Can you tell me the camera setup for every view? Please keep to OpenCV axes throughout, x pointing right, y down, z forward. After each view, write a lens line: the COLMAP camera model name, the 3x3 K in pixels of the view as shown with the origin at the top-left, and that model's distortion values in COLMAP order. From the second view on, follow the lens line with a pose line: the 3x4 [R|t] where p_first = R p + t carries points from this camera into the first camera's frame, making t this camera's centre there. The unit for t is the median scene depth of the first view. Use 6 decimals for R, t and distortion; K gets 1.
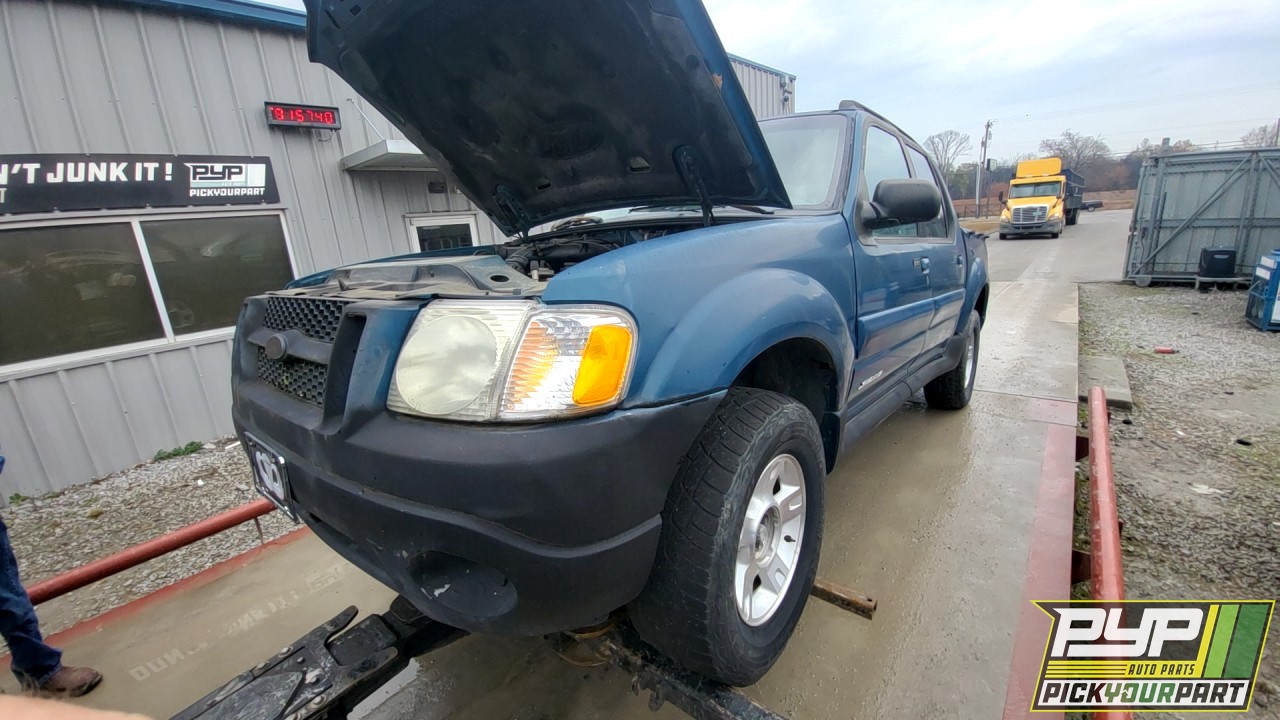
lens RADIAL K [[510.7, 0, 631.1], [0, 510.7, 362.7], [0, 0, 1]] dist [-0.001862, -0.013593]
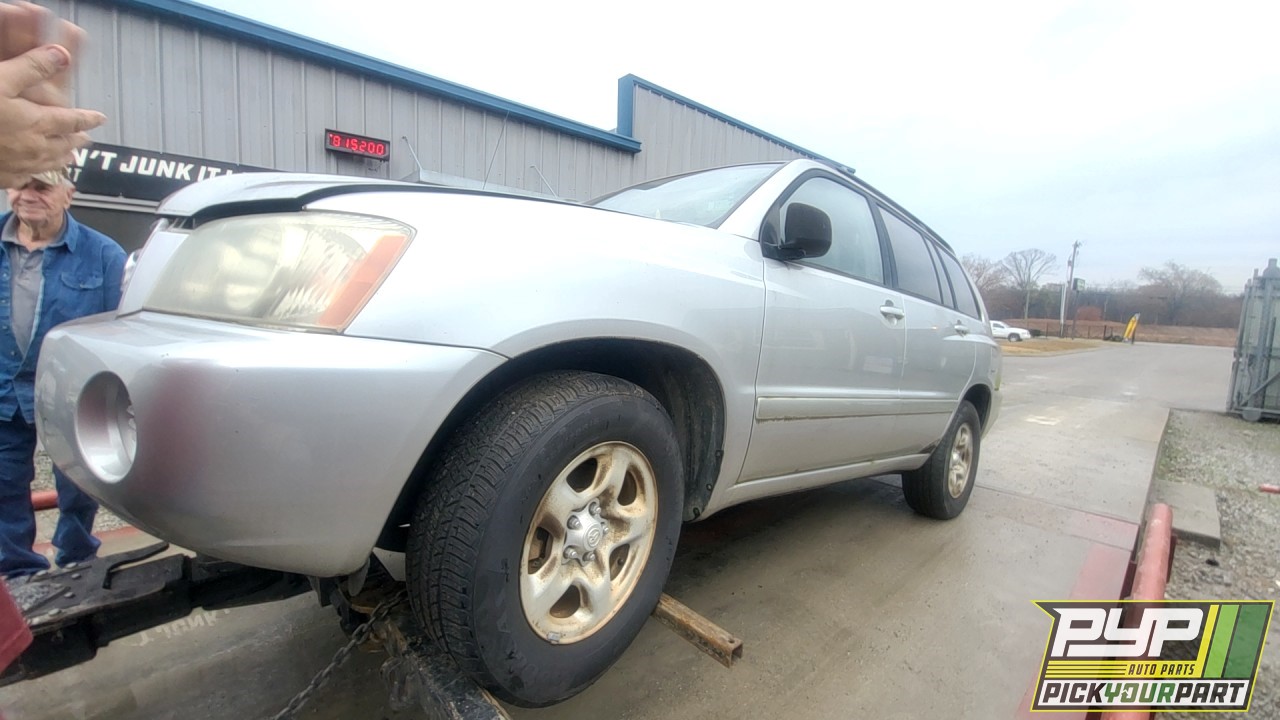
lens RADIAL K [[512.2, 0, 612.3], [0, 512.2, 353.0], [0, 0, 1]] dist [-0.001856, -0.012894]
pose [[0.981967, 0.125796, -0.141127, 0.108709], [-0.147483, 0.976758, -0.155541, 0.043240], [0.118281, 0.173550, 0.977696, 0.069418]]
